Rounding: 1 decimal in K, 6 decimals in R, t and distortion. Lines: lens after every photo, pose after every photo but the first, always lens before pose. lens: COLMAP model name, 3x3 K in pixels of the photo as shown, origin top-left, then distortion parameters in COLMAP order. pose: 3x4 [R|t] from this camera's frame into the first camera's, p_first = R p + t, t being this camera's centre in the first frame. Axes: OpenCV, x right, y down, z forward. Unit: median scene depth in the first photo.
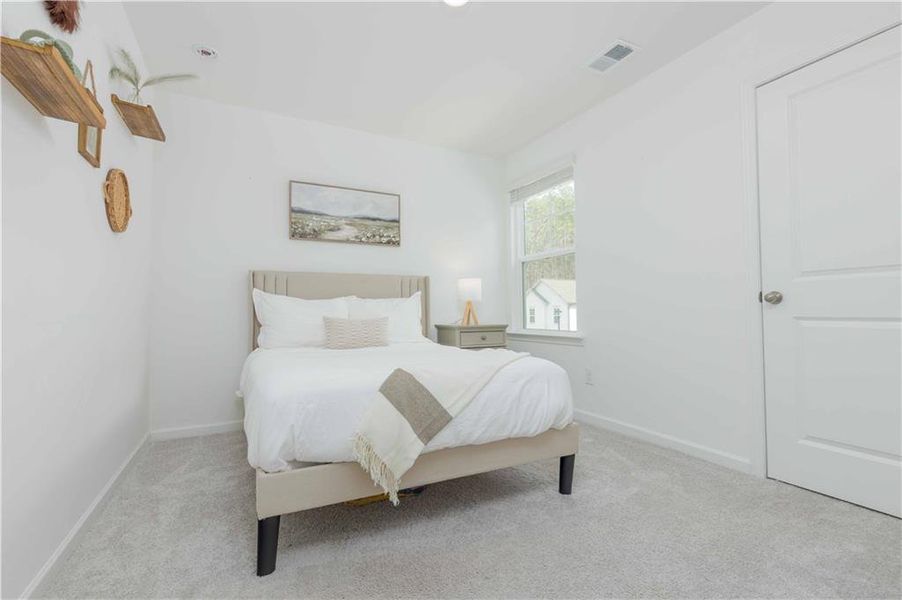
lens RADIAL K [[404.5, 0, 451.2], [0, 404.5, 300.0], [0, 0, 1]] dist [0.005687, -0.001507]
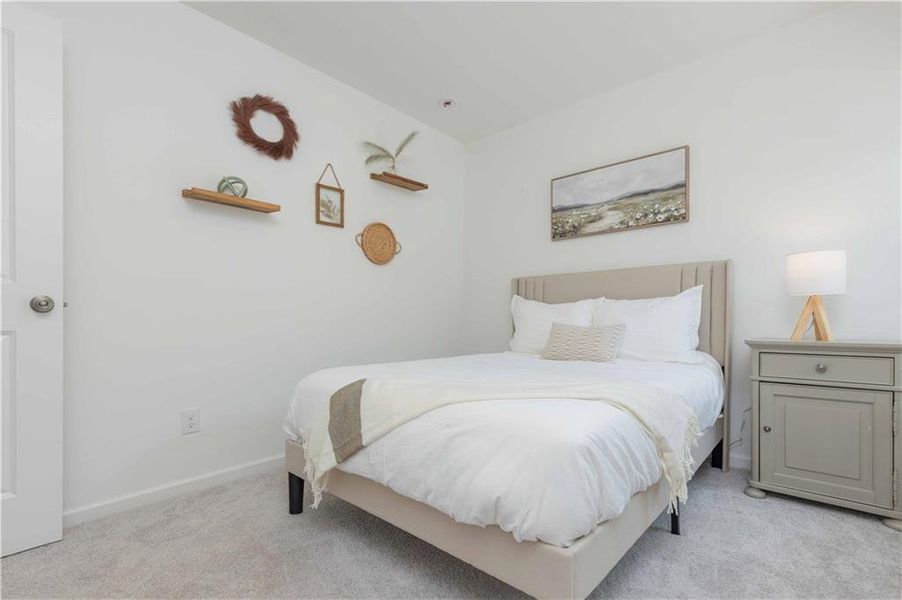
lens RADIAL K [[404.5, 0, 453.8], [0, 404.5, 320.4], [0, 0, 1]] dist [0.005687, -0.001507]
pose [[0.373195, 0.009002, -0.927709, 0.387217], [0.028860, 0.999356, 0.021307, 0.010007], [0.927304, -0.034725, 0.372695, 0.395713]]
